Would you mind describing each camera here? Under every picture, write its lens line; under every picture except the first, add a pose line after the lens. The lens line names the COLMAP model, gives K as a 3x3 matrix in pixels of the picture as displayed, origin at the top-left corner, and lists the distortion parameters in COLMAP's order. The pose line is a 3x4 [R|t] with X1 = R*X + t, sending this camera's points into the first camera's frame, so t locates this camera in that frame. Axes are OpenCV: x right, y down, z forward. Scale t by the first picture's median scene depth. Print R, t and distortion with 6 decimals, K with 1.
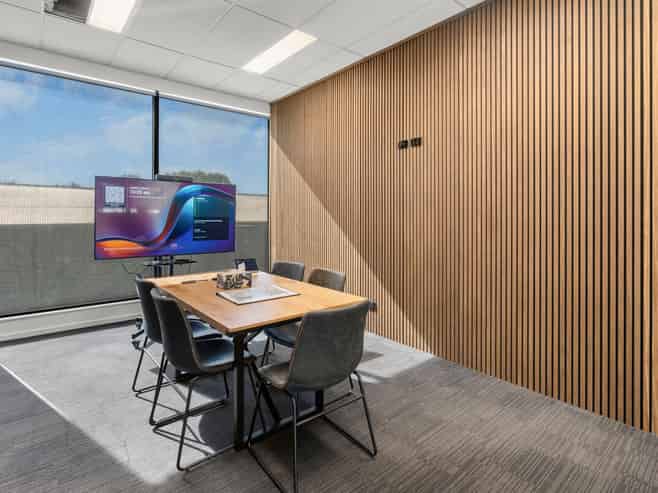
lens RADIAL K [[345.4, 0, 332.2], [0, 345.4, 220.9], [0, 0, 1]] dist [0.001702, 0.000394]
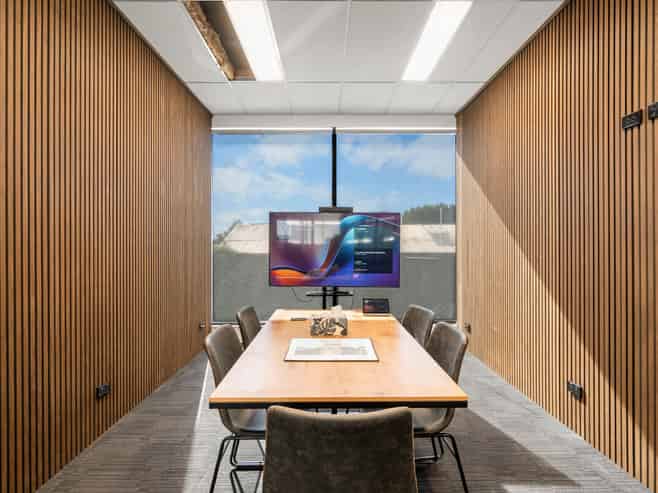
lens RADIAL K [[339.0, 0, 329.0], [0, 339.0, 246.5], [0, 0, 1]] dist [-0.005515, 0.000446]
pose [[0.772222, -0.000911, -0.635353, 0.154745], [-0.008009, 0.999906, -0.011168, -0.005755], [0.635303, 0.013712, 0.772141, 0.238053]]
